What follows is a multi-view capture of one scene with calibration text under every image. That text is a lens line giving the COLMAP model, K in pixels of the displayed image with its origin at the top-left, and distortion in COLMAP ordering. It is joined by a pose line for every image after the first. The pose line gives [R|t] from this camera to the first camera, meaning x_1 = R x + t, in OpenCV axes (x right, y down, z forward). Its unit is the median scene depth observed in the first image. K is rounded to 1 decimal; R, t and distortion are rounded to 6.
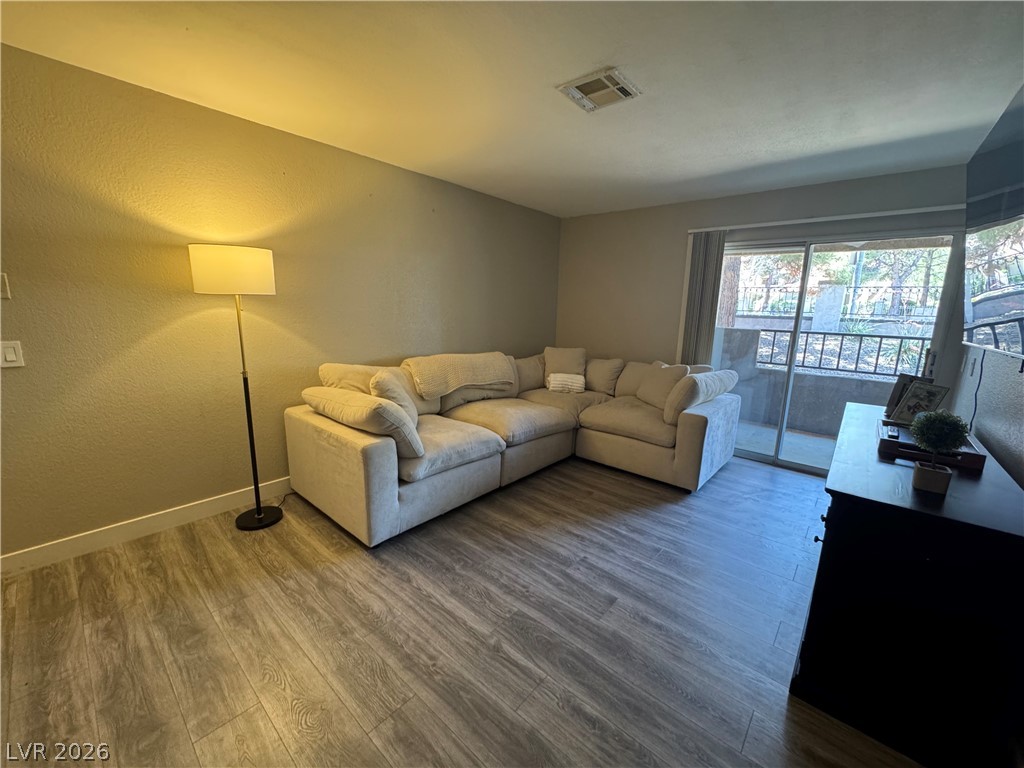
lens RADIAL K [[408.9, 0, 512.5], [0, 408.9, 382.7], [0, 0, 1]] dist [-0.002569, 0.000373]
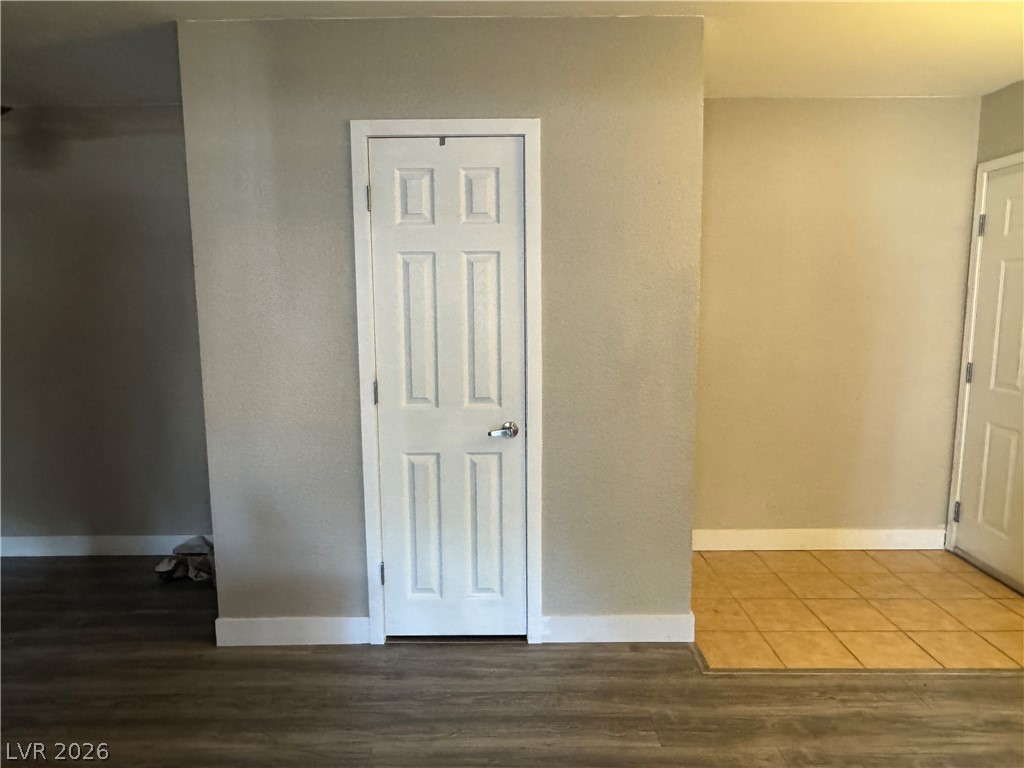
lens RADIAL K [[635.9, 0, 522.1], [0, 635.9, 384.1], [0, 0, 1]] dist [-0.001744, 0.001831]
pose [[-0.755001, 0.064229, -0.652571, 0.421209], [-0.140238, 0.956349, 0.256378, -0.186313], [0.640552, 0.285081, -0.713037, 0.938290]]
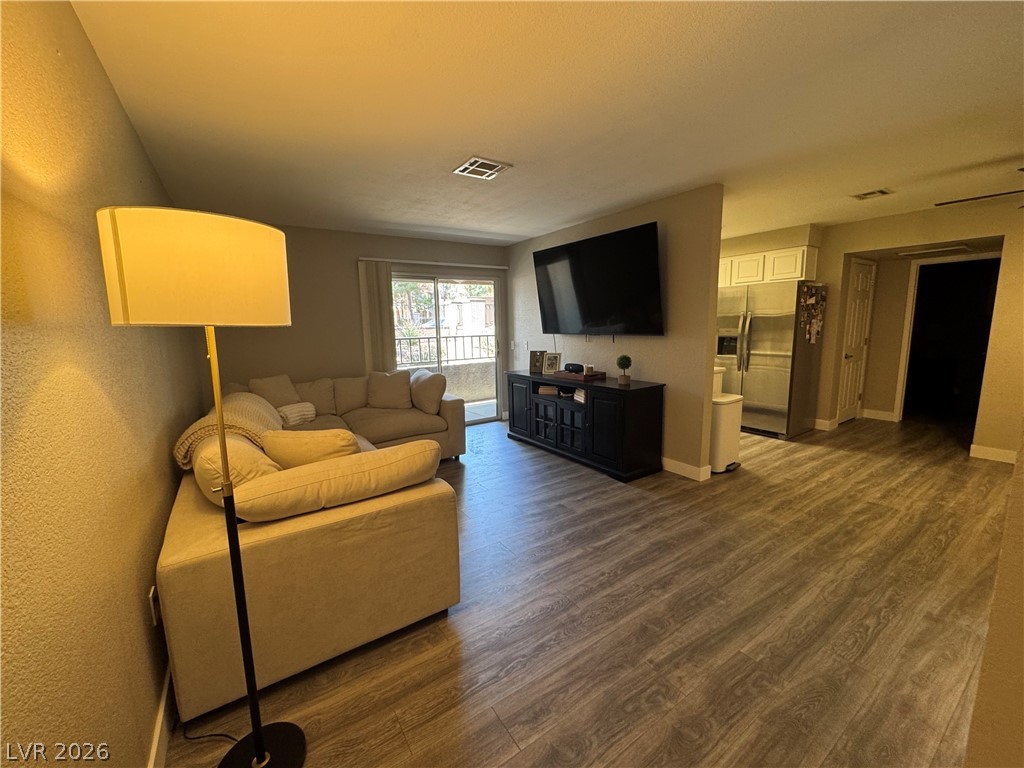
lens RADIAL K [[408.9, 0, 512.5], [0, 408.9, 384.1], [0, 0, 1]] dist [-0.002569, 0.000373]
pose [[0.263425, -0.177126, 0.948279, -1.210216], [0.209674, 0.970012, 0.122939, -0.157242], [-0.941618, 0.166444, 0.292664, 0.629377]]
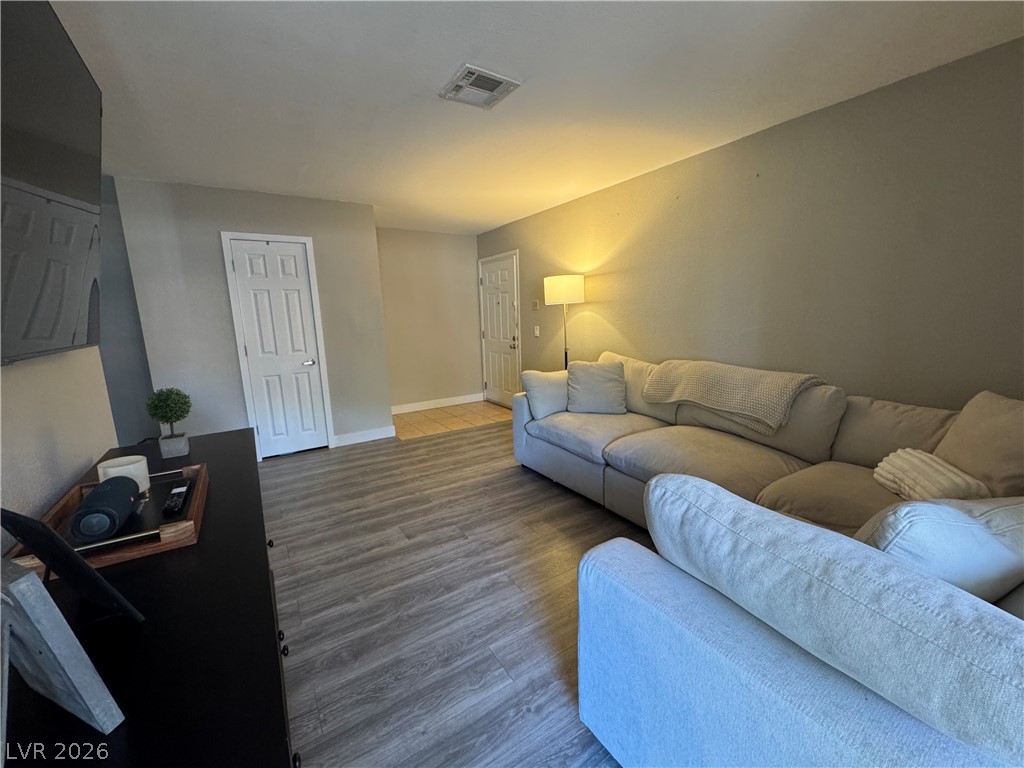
lens RADIAL K [[408.9, 0, 515.1], [0, 408.9, 383.2], [0, 0, 1]] dist [-0.002569, 0.000373]
pose [[-0.271430, 0.142154, -0.951902, 1.271084], [-0.162017, 0.968170, 0.190781, -0.216685], [0.948724, 0.206008, -0.239759, 1.495016]]
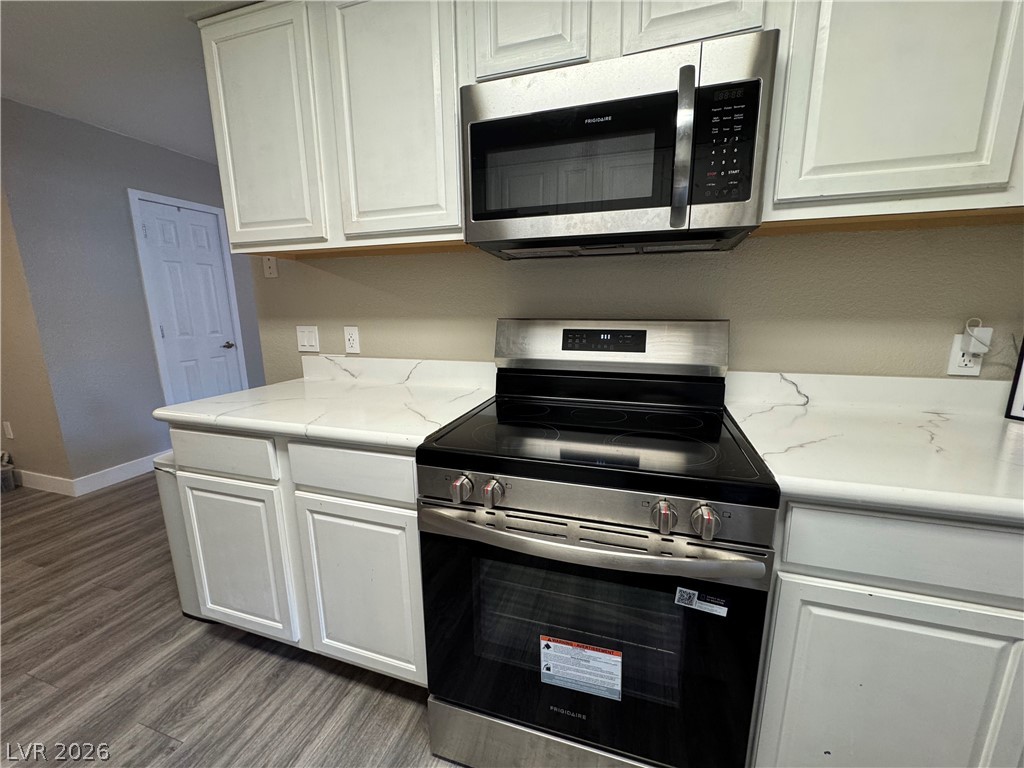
lens RADIAL K [[408.9, 0, 514.2], [0, 408.9, 385.6], [0, 0, 1]] dist [-0.002569, 0.000373]
pose [[0.392320, 0.147512, -0.907924, 1.831444], [-0.152911, 0.983782, 0.093763, 0.039276], [0.907030, 0.102047, 0.408514, 0.477727]]
